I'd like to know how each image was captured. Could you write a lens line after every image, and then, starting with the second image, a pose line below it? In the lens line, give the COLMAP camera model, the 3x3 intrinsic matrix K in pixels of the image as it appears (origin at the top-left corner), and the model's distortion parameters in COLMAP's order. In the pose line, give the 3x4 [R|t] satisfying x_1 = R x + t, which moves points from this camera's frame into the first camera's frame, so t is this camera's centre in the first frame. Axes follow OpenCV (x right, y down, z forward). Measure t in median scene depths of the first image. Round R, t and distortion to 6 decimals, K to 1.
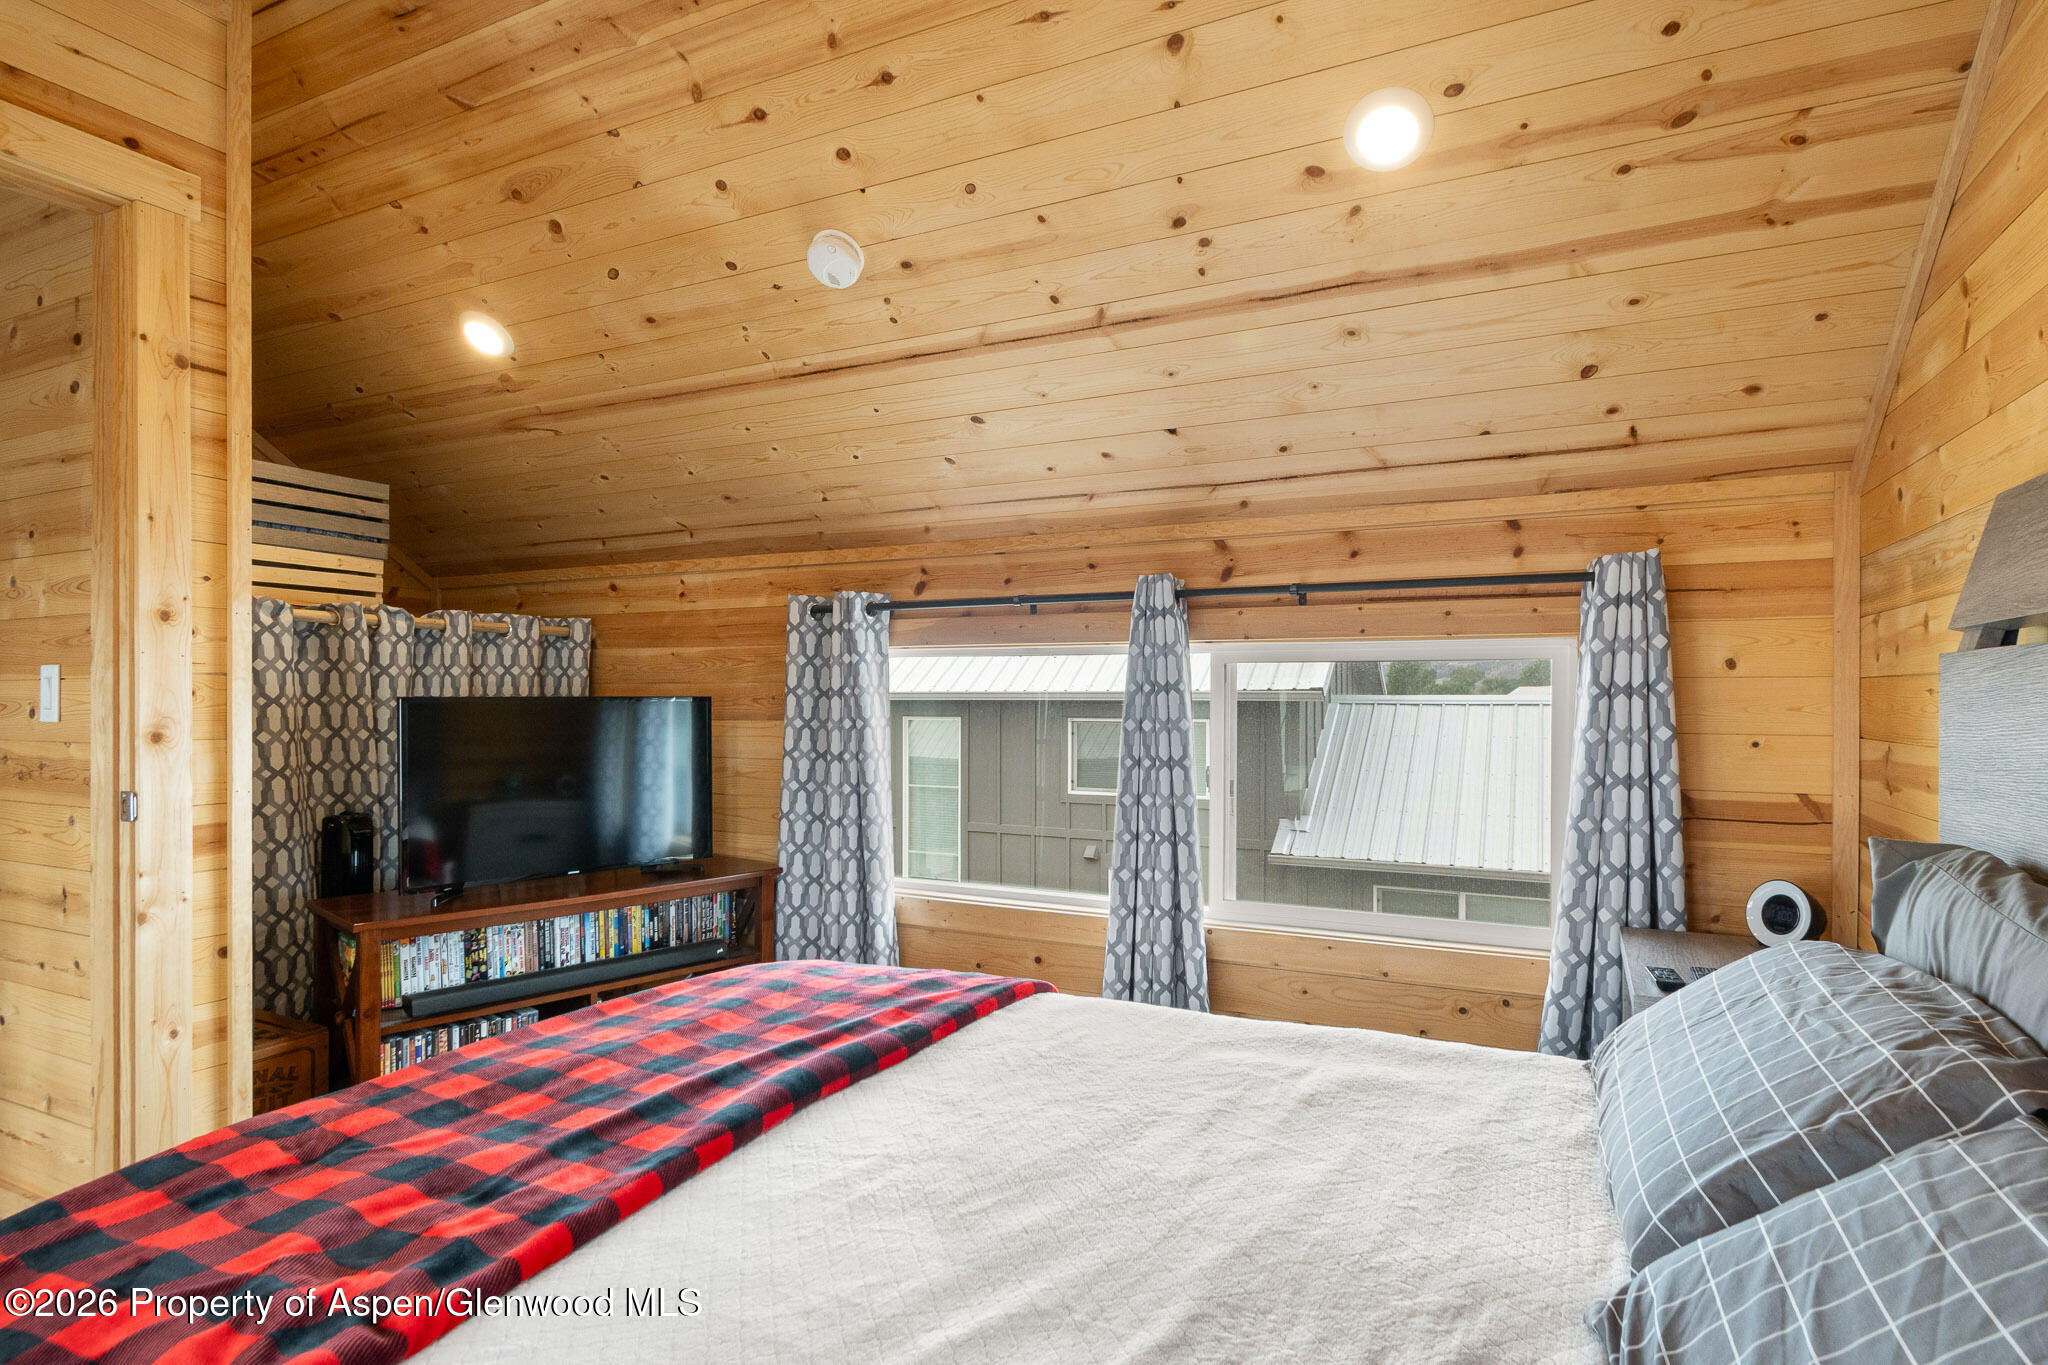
lens RADIAL K [[1051.6, 0, 1025.4], [0, 1051.6, 698.0], [0, 0, 1]] dist [0.000937, -0.005976]
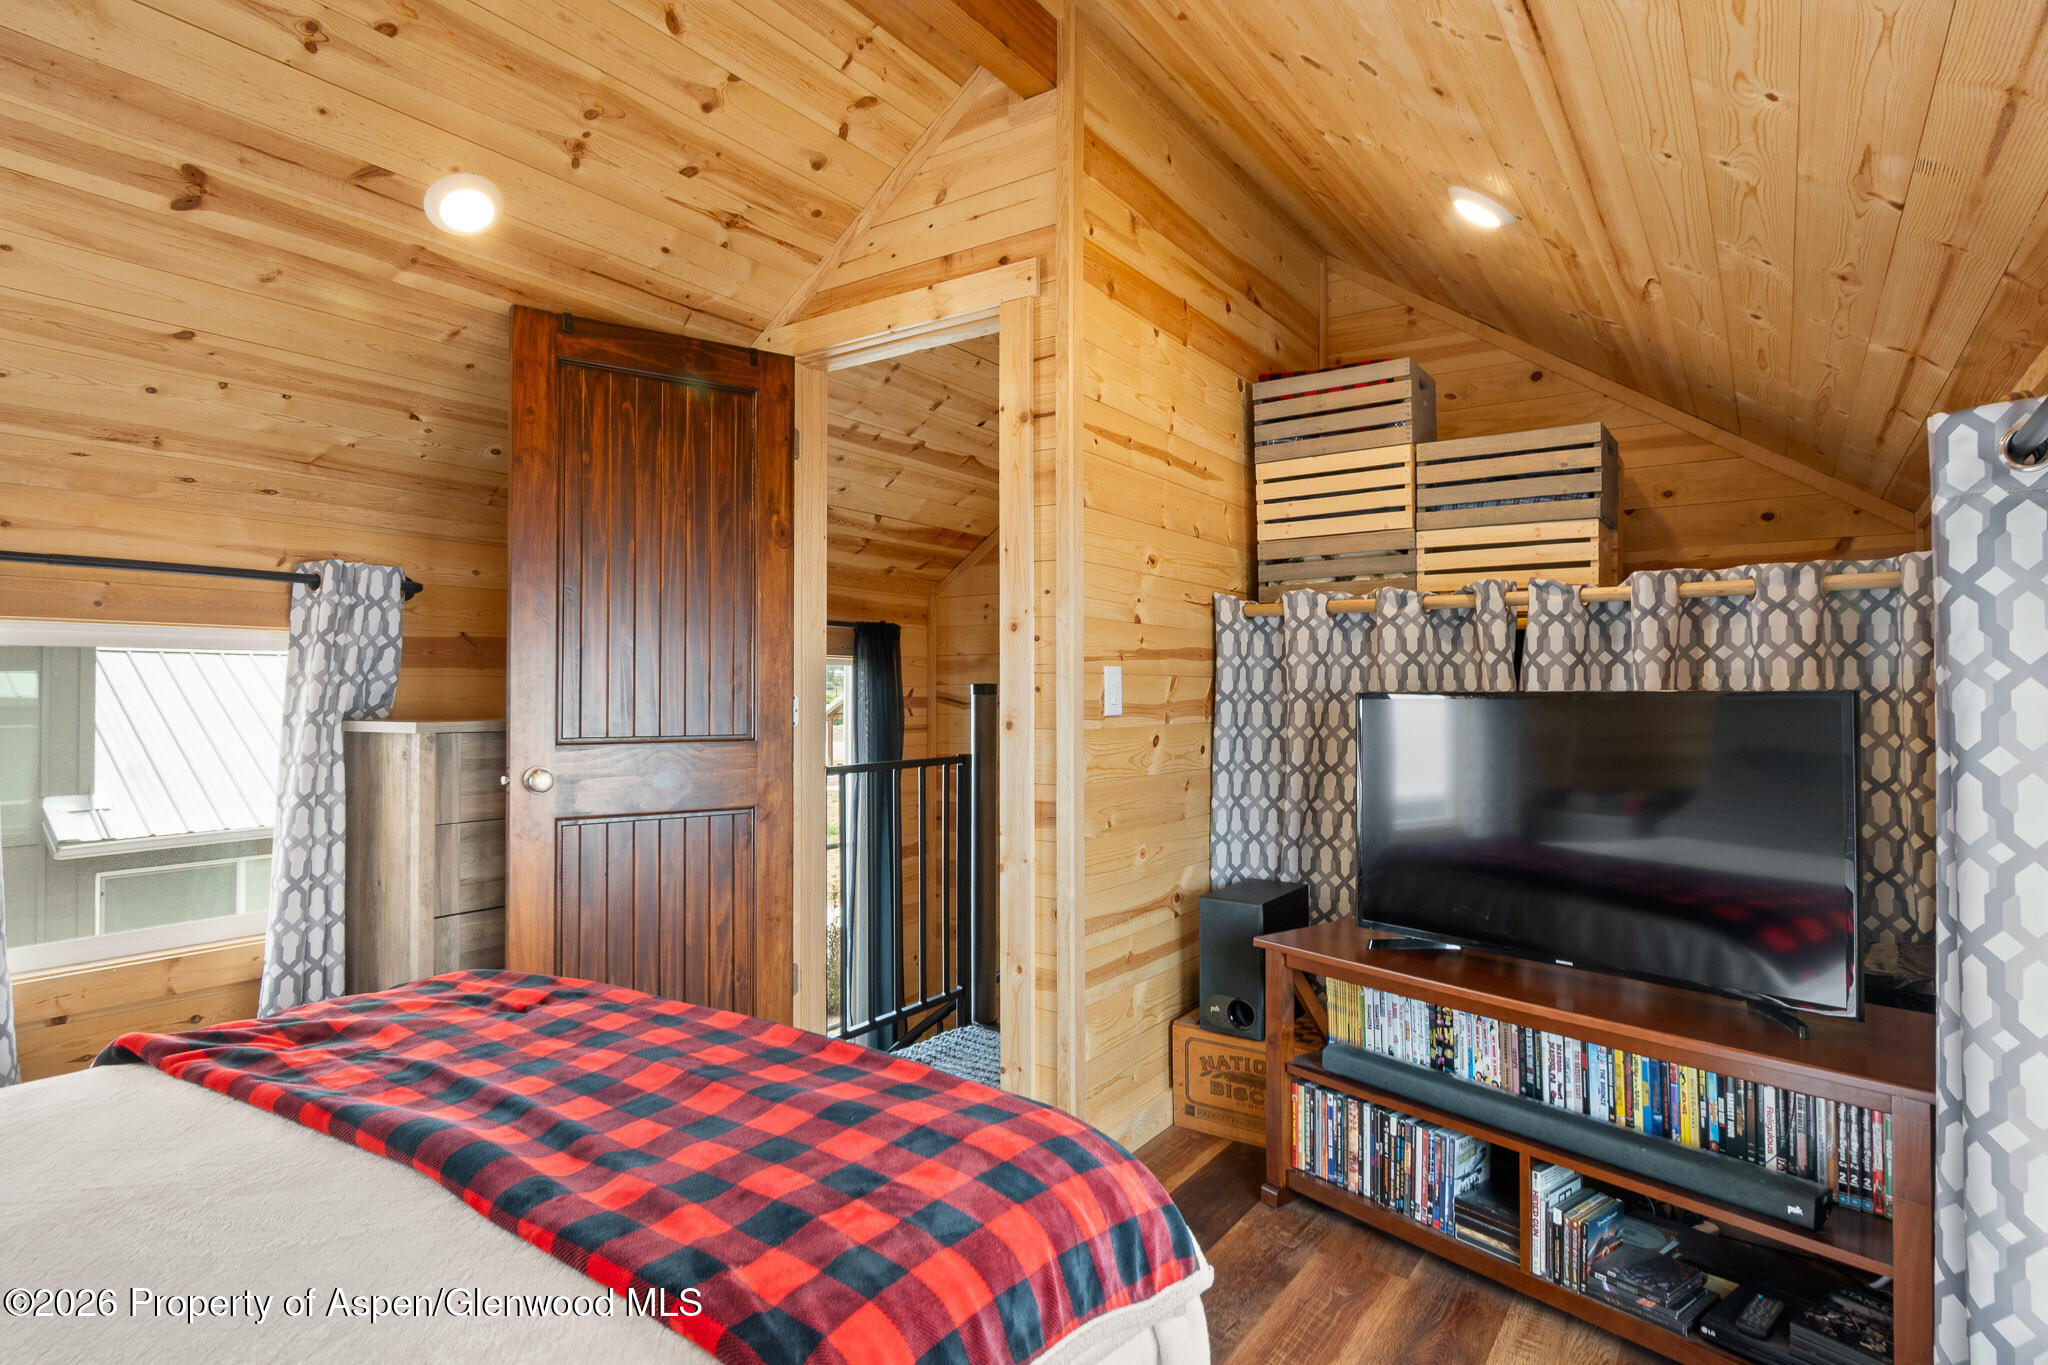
lens RADIAL K [[1102.5, 0, 1034.8], [0, 1102.5, 671.5], [0, 0, 1]] dist [-0.000441, -0.002353]
pose [[-0.146520, -0.019368, -0.989018, 0.282197], [0.000359, 0.999807, -0.019633, -0.000468], [0.989208, -0.003231, -0.146485, 0.745646]]
